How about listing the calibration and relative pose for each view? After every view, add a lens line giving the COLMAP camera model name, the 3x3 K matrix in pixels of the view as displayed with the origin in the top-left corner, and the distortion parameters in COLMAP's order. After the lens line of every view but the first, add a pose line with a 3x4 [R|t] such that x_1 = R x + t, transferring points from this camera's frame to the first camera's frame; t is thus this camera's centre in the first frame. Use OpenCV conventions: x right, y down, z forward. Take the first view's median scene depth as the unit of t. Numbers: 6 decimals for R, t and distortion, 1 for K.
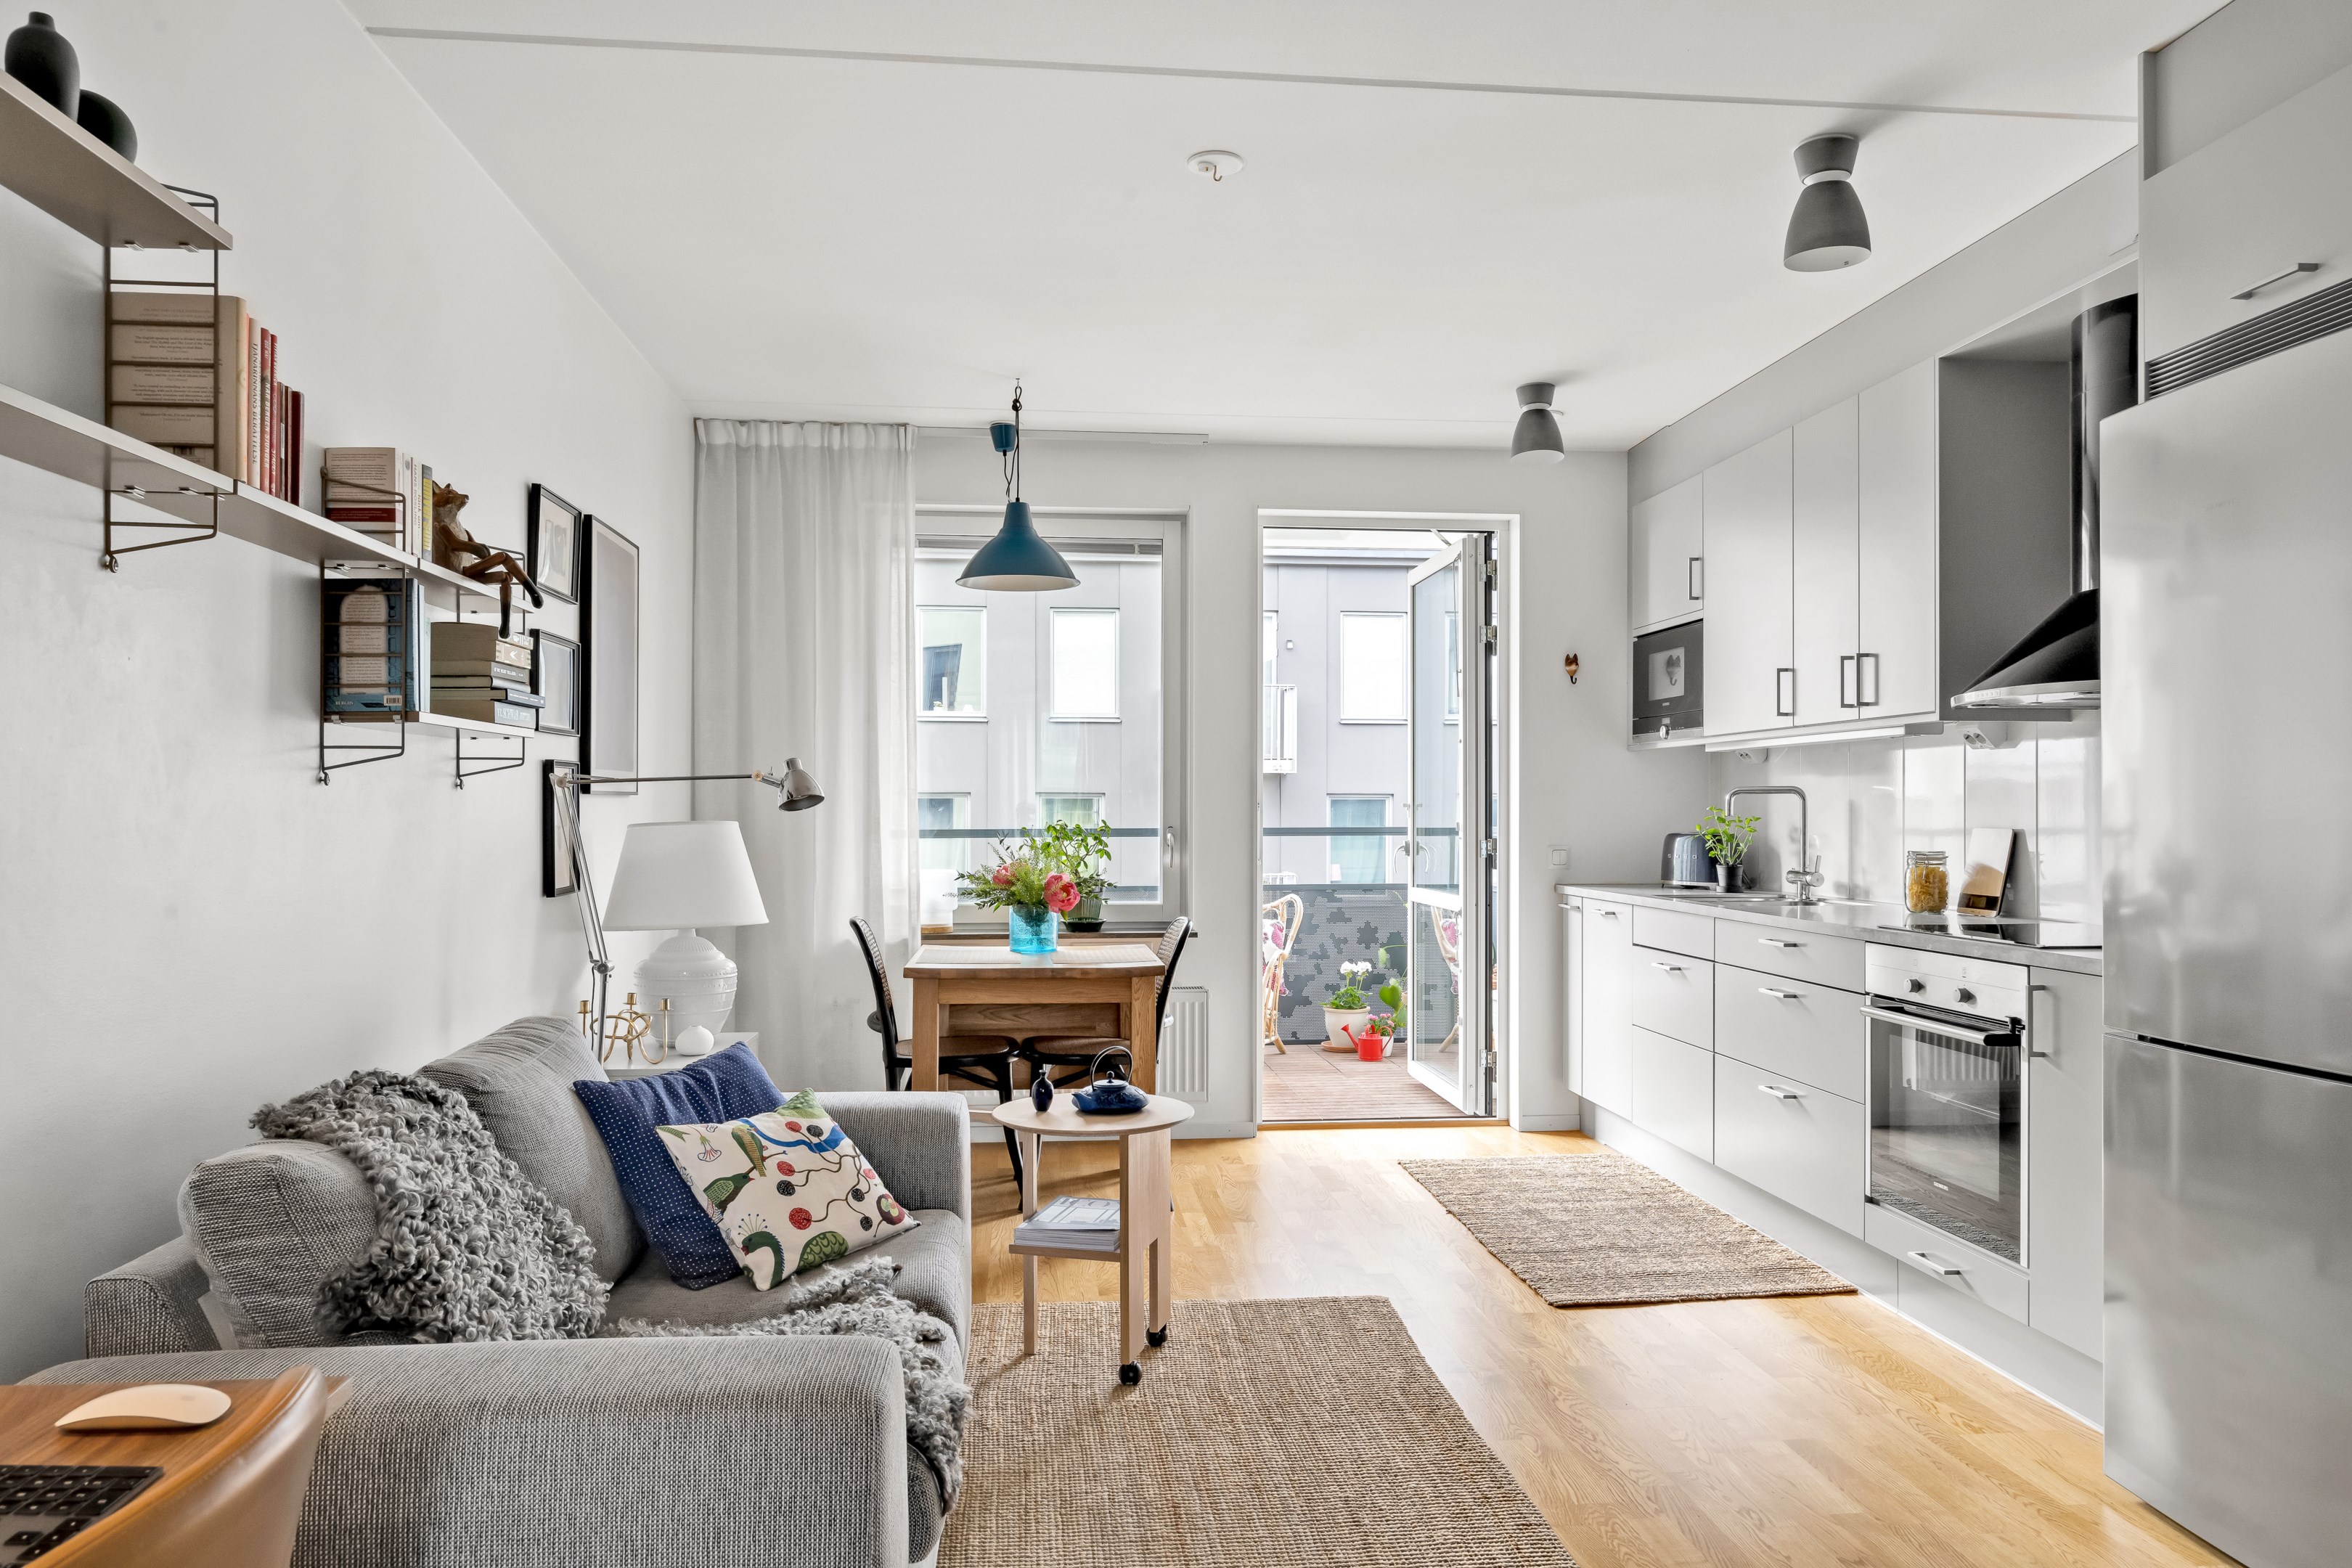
lens RADIAL K [[1549.7, 0, 1185.8], [0, 1549.7, 797.2], [0, 0, 1]] dist [-0.002048, -0.001238]
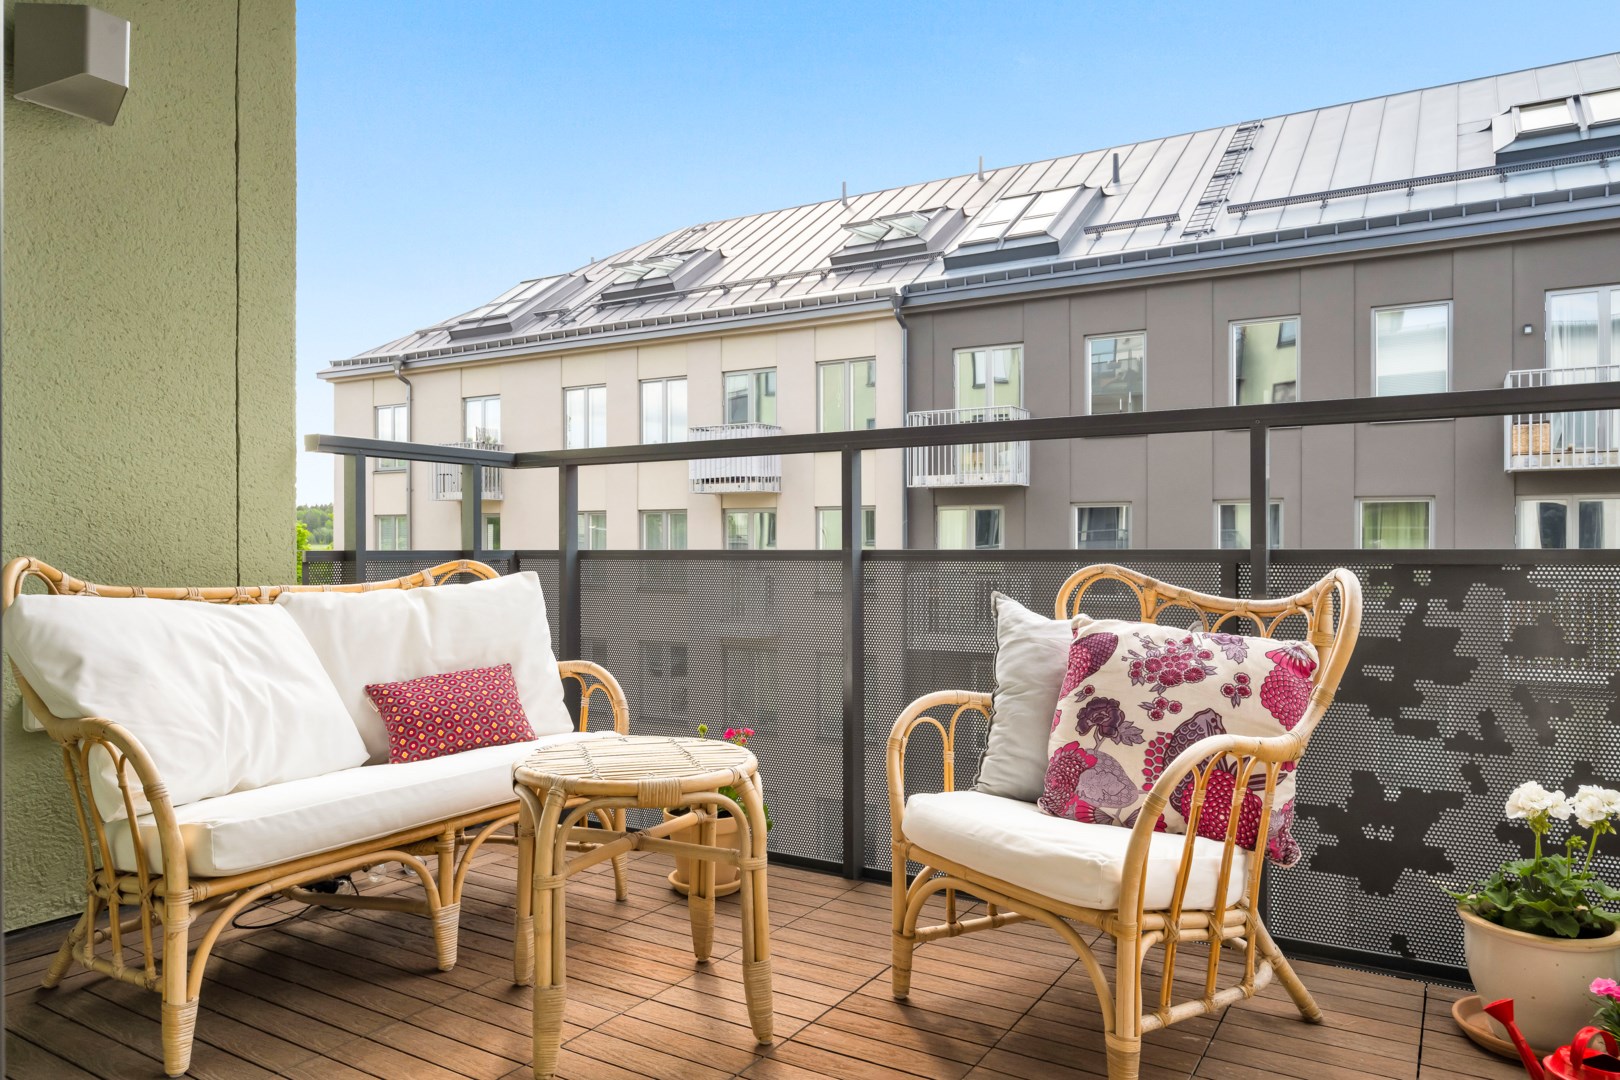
lens RADIAL K [[1079.3, 0, 811.8], [0, 1079.3, 545.4], [0, 0, 1]] dist [-0.005318, -0.000024]
pose [[0.799597, 0.002713, -0.600531, 0.182220], [0.005792, 0.999908, 0.012229, 0.082039], [0.600509, -0.013257, 0.799508, 1.126447]]
